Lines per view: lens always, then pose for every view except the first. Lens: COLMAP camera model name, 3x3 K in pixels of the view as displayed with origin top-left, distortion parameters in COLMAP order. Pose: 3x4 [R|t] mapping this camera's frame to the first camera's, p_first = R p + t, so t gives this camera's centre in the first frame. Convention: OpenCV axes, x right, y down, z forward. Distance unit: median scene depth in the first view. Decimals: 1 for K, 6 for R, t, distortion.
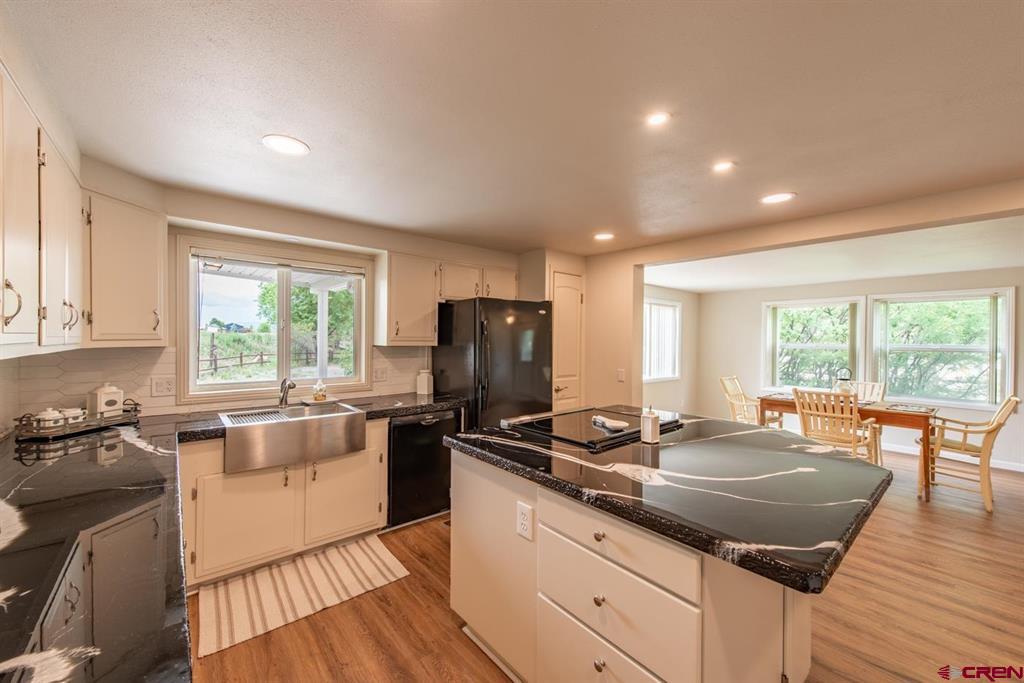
lens RADIAL K [[399.9, 0, 512.9], [0, 399.9, 340.2], [0, 0, 1]] dist [0.021313, -0.006729]
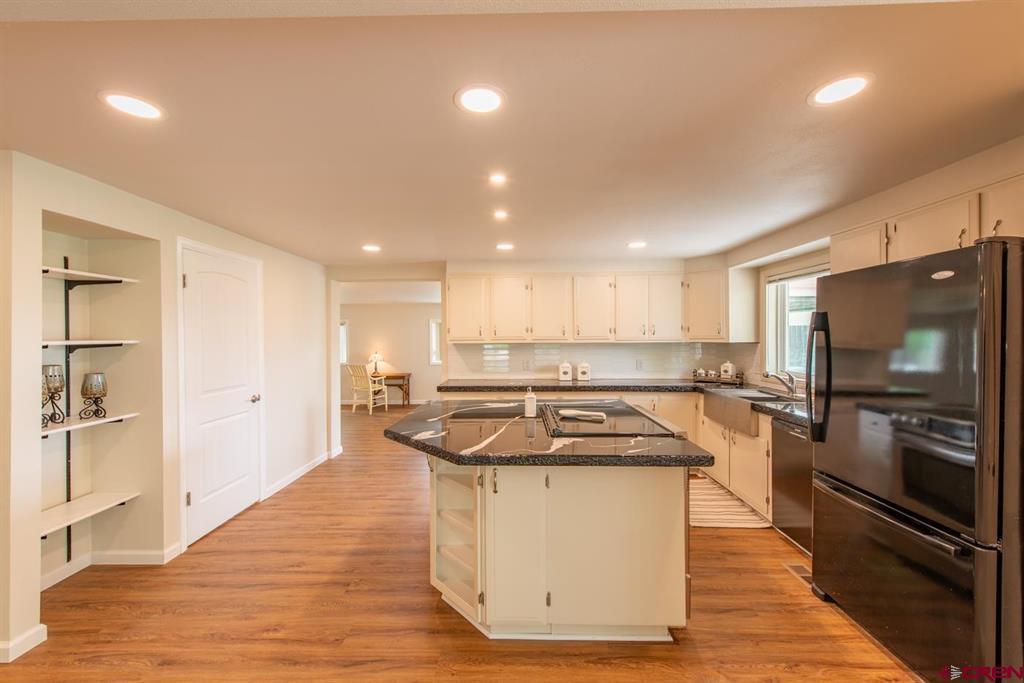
lens RADIAL K [[399.9, 0, 512.9], [0, 399.9, 340.2], [0, 0, 1]] dist [0.021313, -0.006729]
pose [[-0.659284, 0.001261, -0.751893, 0.784896], [-0.004528, 0.999974, 0.005647, -0.000277], [0.751881, 0.007128, -0.659261, 1.050984]]
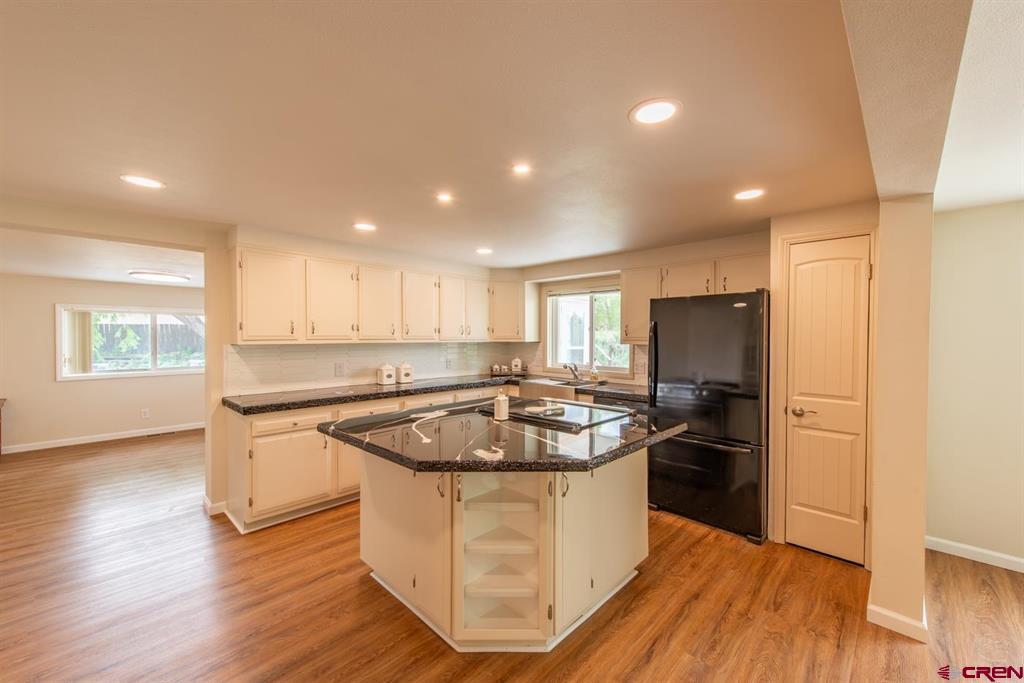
lens RADIAL K [[403.6, 0, 513.9], [0, 403.6, 340.2], [0, 0, 1]] dist [0.017356, -0.000367]
pose [[0.099818, 0.002500, -0.995003, 0.927077], [-0.008381, 0.999963, 0.001672, 0.001989], [0.994970, 0.008172, 0.099835, 0.527853]]
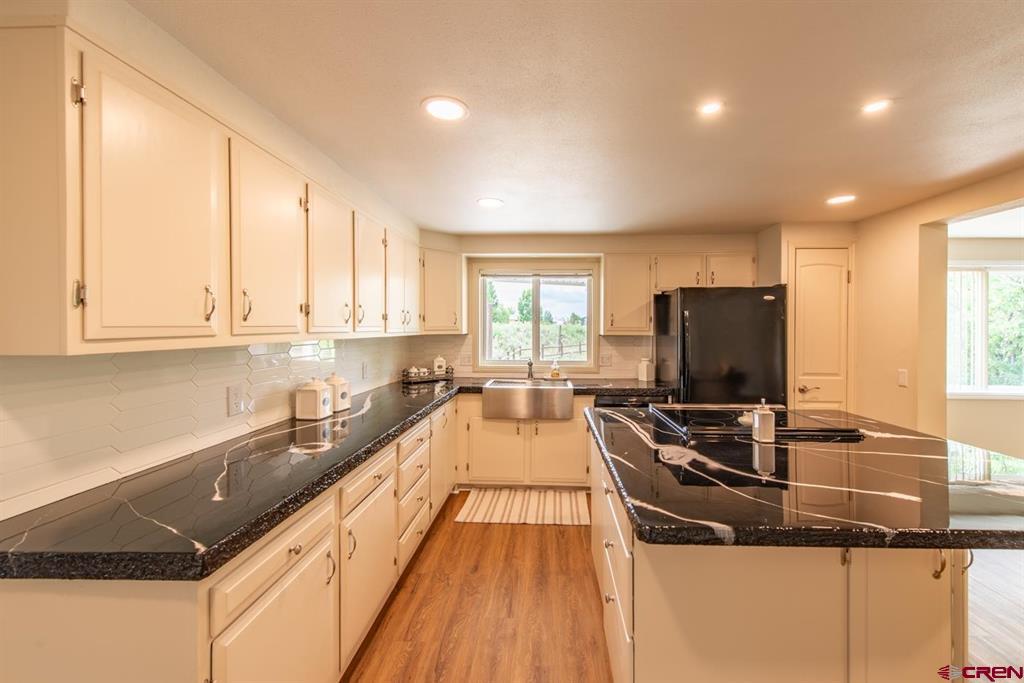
lens RADIAL K [[418.5, 0, 532.1], [0, 418.5, 327.7], [0, 0, 1]] dist [0.017029, -0.000109]
pose [[0.738112, -0.006062, -0.674651, 0.348062], [0.000435, 0.999964, -0.008508, 0.003011], [0.674678, 0.005986, 0.738088, -0.033387]]
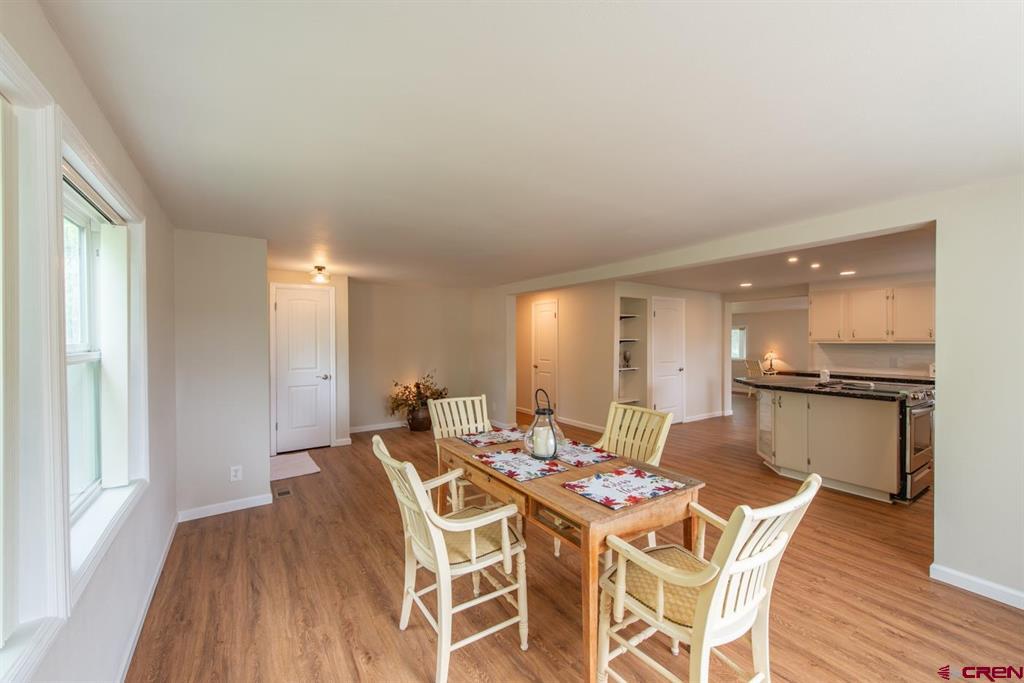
lens RADIAL K [[403.6, 0, 513.9], [0, 403.6, 340.2], [0, 0, 1]] dist [0.017356, -0.000367]
pose [[-0.994286, -0.011040, 0.106178, 1.077748], [-0.010511, 0.999929, 0.005545, 0.009766], [-0.106231, 0.004398, -0.994332, 2.029845]]
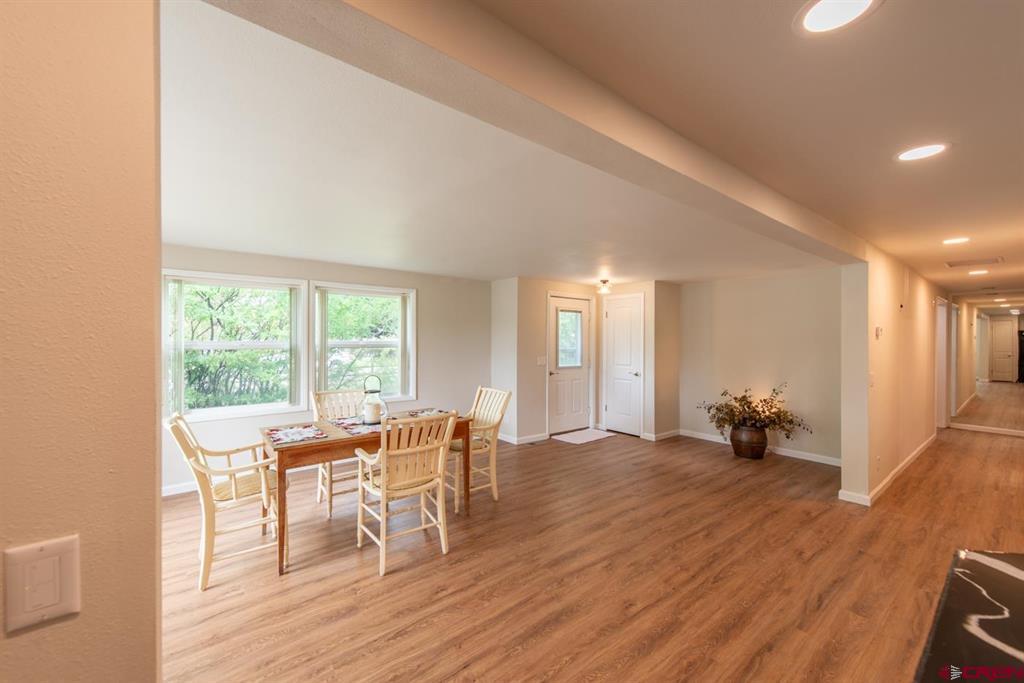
lens RADIAL K [[399.9, 0, 512.9], [0, 399.9, 340.2], [0, 0, 1]] dist [0.021313, -0.006729]
pose [[0.030378, -0.014102, 0.999439, 0.157116], [0.000940, 0.999900, 0.014080, -0.004469], [-0.999538, 0.000511, 0.030389, 0.987520]]
